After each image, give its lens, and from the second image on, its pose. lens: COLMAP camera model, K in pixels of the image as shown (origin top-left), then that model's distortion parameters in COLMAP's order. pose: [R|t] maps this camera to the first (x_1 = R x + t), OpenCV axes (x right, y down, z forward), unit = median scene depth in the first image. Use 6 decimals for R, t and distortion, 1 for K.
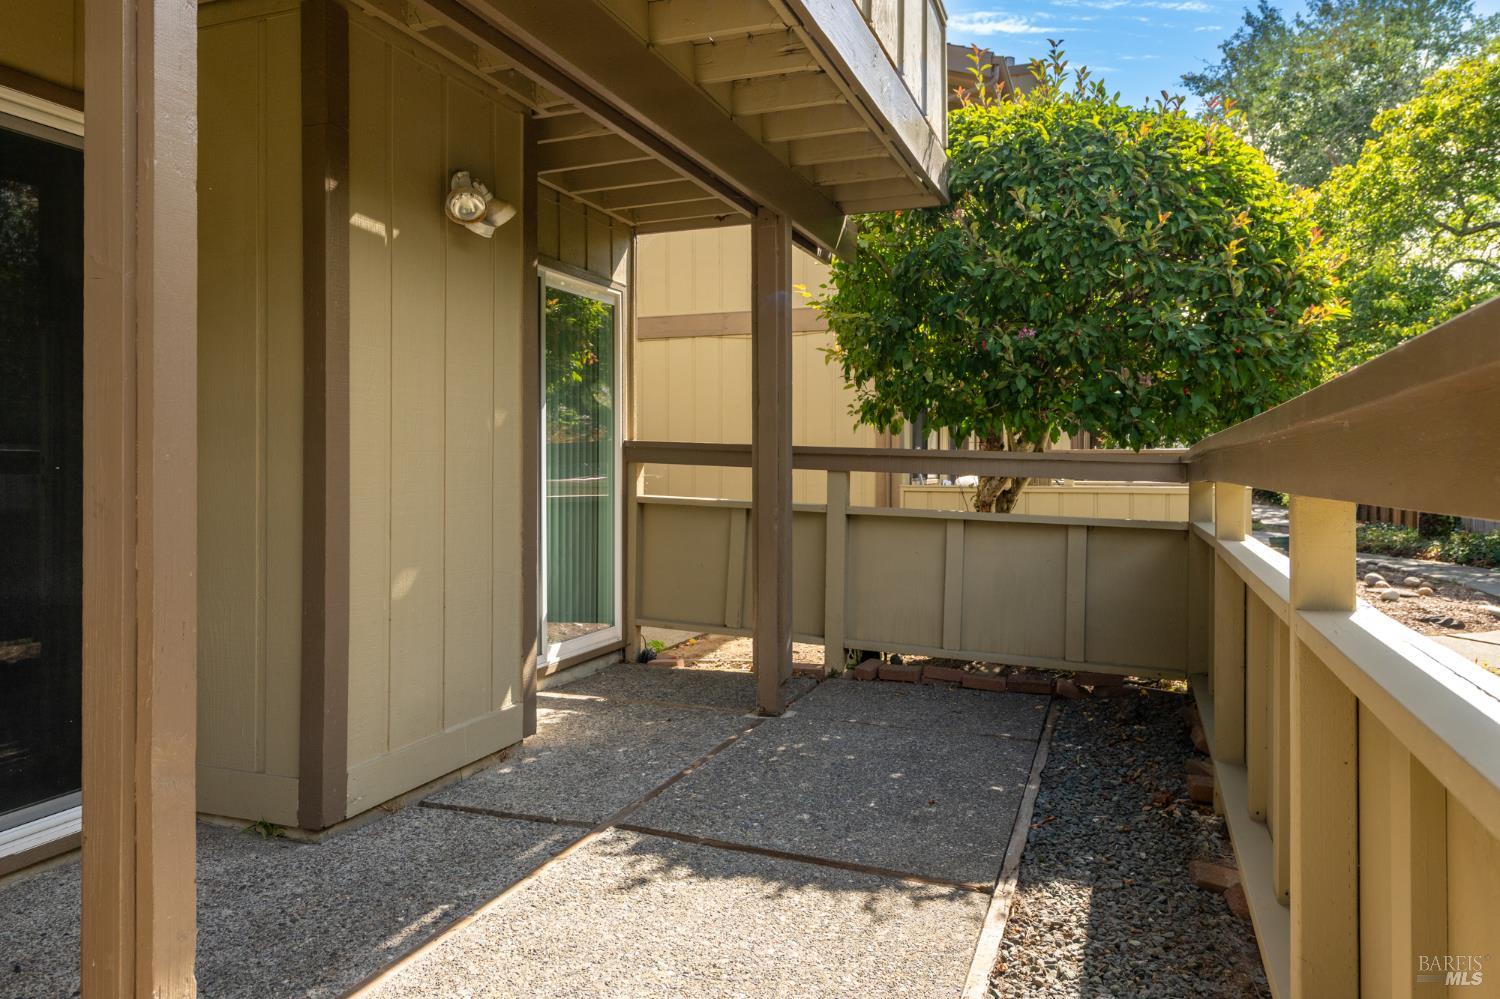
lens RADIAL K [[1025.9, 0, 661.9], [0, 1025.9, 480.1], [0, 0, 1]] dist [0.003797, -0.005605]
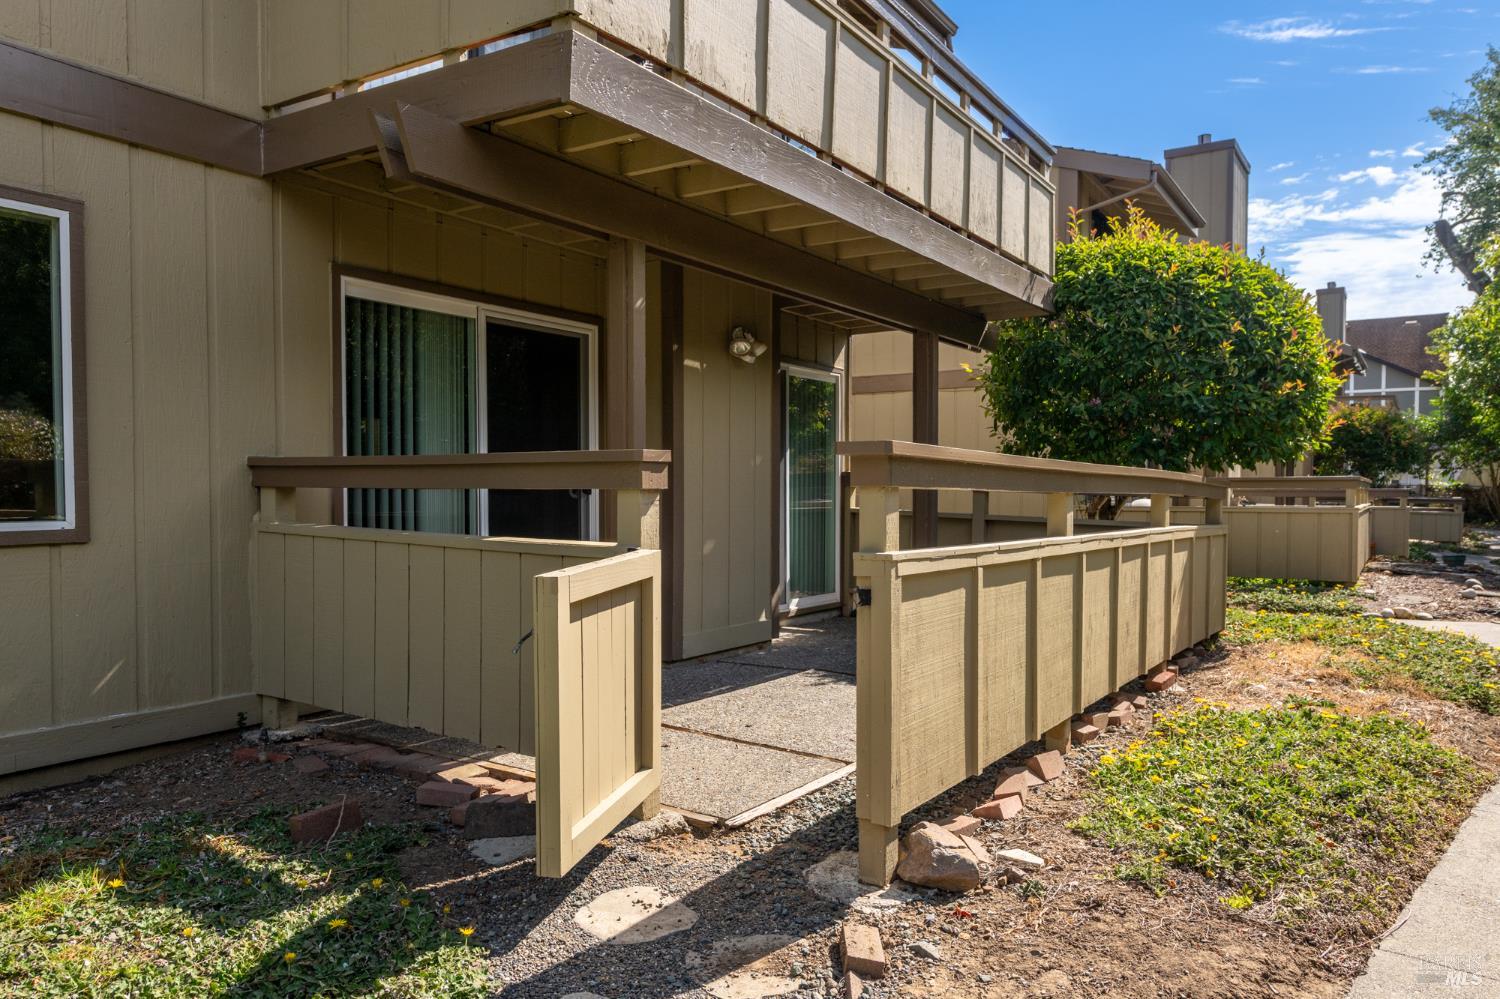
lens RADIAL K [[1025.9, 0, 770.8], [0, 1025.9, 532.9], [0, 0, 1]] dist [0.003797, -0.005605]
pose [[0.987066, 0.006487, -0.160181, 0.121237], [-0.003425, 0.999806, 0.019385, 0.027214], [0.160276, -0.018585, 0.986897, -0.616608]]
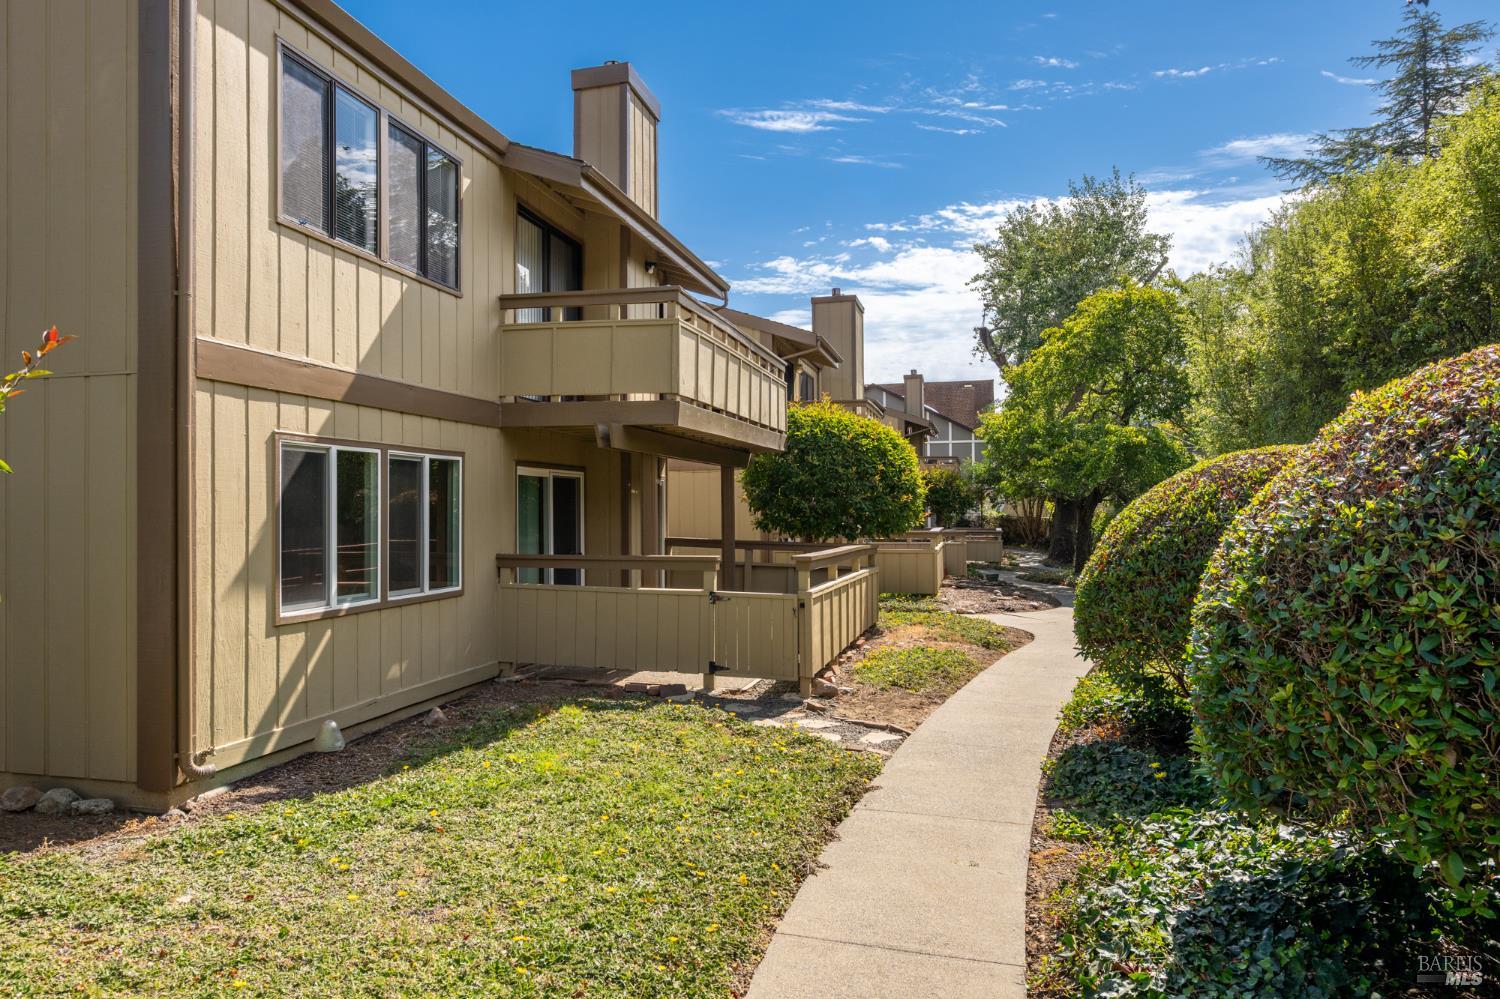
lens RADIAL K [[974.9, 0, 752.5], [0, 974.9, 506.1], [0, 0, 1]] dist [0.001766, 0.000094]
pose [[0.984902, -0.002610, 0.173093, -0.298485], [0.008265, 0.999455, -0.031954, -0.045870], [-0.172916, 0.032902, 0.984387, -1.715968]]
